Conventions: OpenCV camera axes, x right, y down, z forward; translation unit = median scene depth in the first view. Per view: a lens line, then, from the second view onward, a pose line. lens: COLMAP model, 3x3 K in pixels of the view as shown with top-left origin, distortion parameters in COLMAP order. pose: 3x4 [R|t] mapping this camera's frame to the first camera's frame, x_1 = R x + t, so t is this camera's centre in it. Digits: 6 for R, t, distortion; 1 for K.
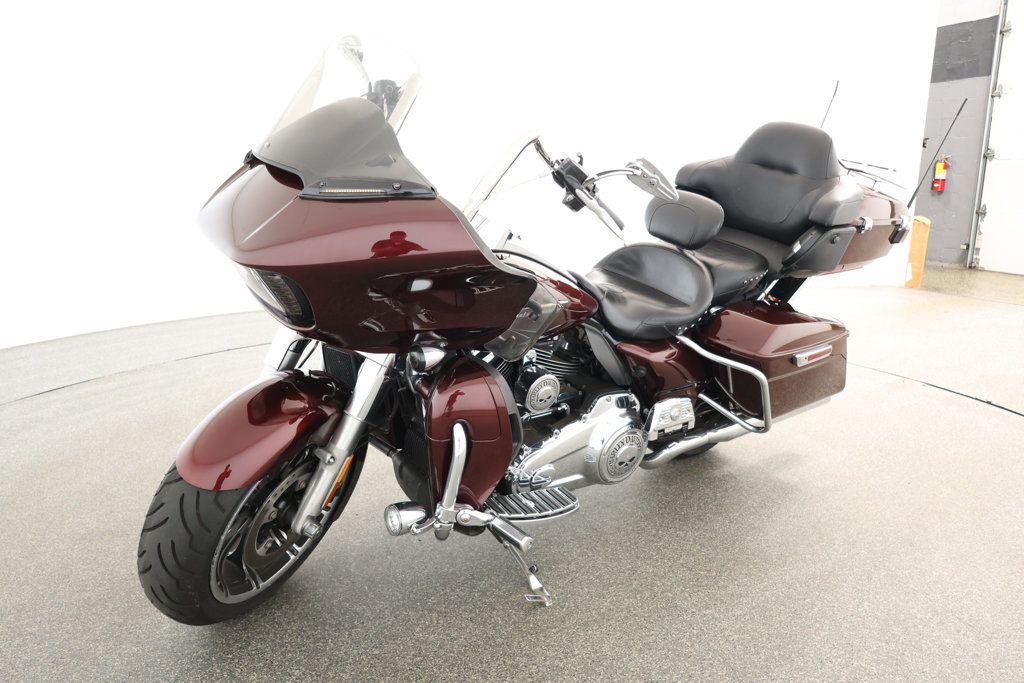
lens RADIAL K [[737.0, 0, 512.0], [0, 737.0, 341.5], [0, 0, 1]] dist [0.003011, 0.003680]
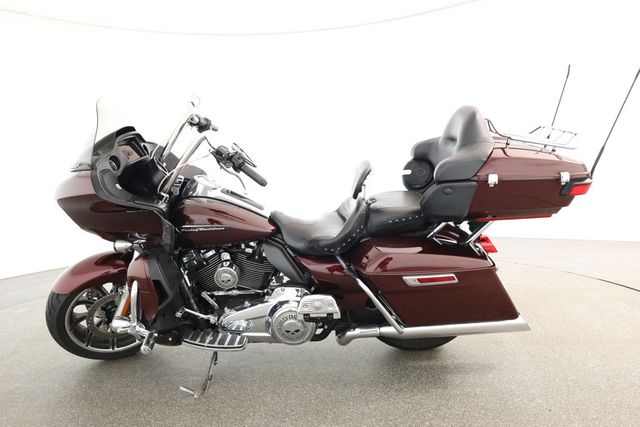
lens RADIAL K [[460.6, 0, 320.0], [0, 460.6, 213.5], [0, 0, 1]] dist [0.003011, 0.003680]
pose [[0.765740, 0.029532, -0.642472, 0.825783], [-0.099084, 0.992436, -0.072476, -0.020628], [0.635472, 0.119157, 0.762874, 0.261990]]
